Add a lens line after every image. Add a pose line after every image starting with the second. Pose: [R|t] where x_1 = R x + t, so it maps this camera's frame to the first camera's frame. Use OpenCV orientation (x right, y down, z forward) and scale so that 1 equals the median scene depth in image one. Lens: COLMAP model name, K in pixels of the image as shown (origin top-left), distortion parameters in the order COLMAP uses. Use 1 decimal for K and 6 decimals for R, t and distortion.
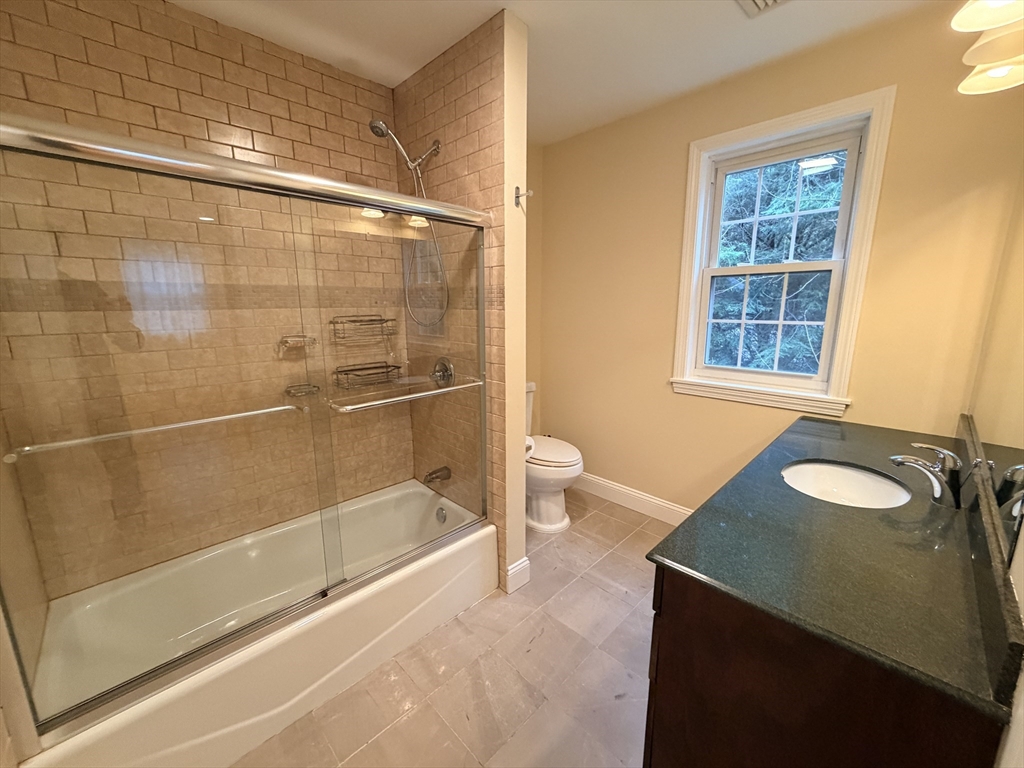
lens RADIAL K [[407.4, 0, 512.4], [0, 407.4, 384.8], [0, 0, 1]] dist [0.000437, -0.000299]
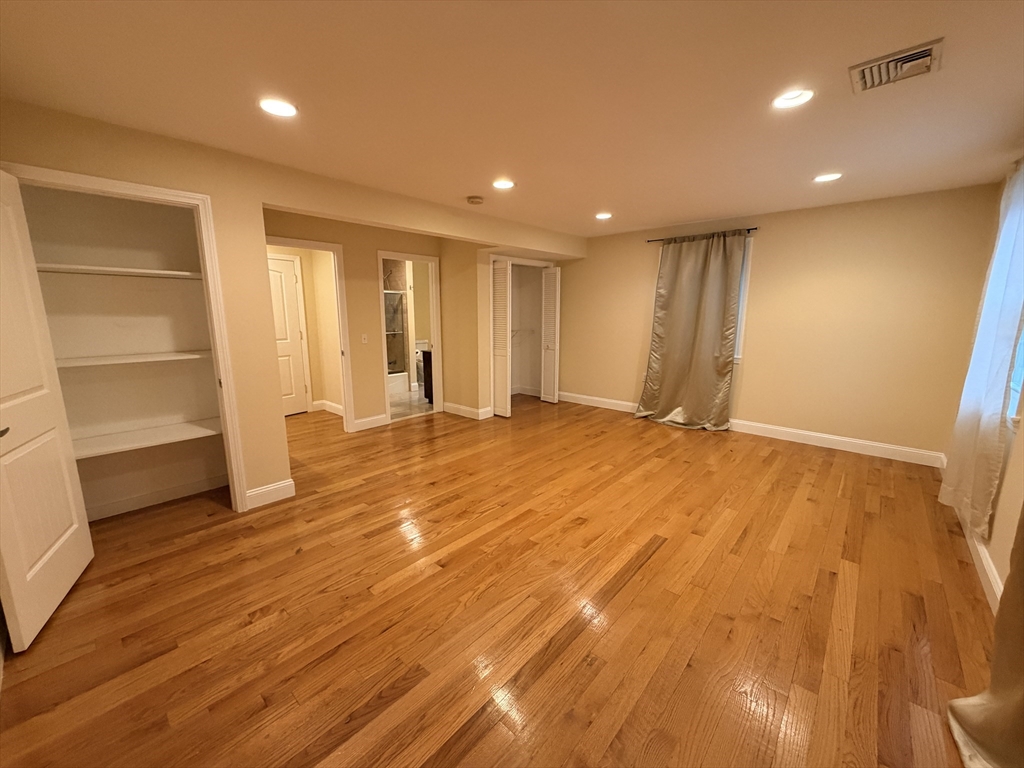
lens RADIAL K [[407.4, 0, 511.2], [0, 407.4, 382.1], [0, 0, 1]] dist [0.000437, -0.000299]
pose [[0.997698, -0.007209, 0.067427, 0.700838], [0.008470, 0.999794, -0.018435, 0.552048], [-0.067280, 0.018964, 0.997554, -2.985633]]
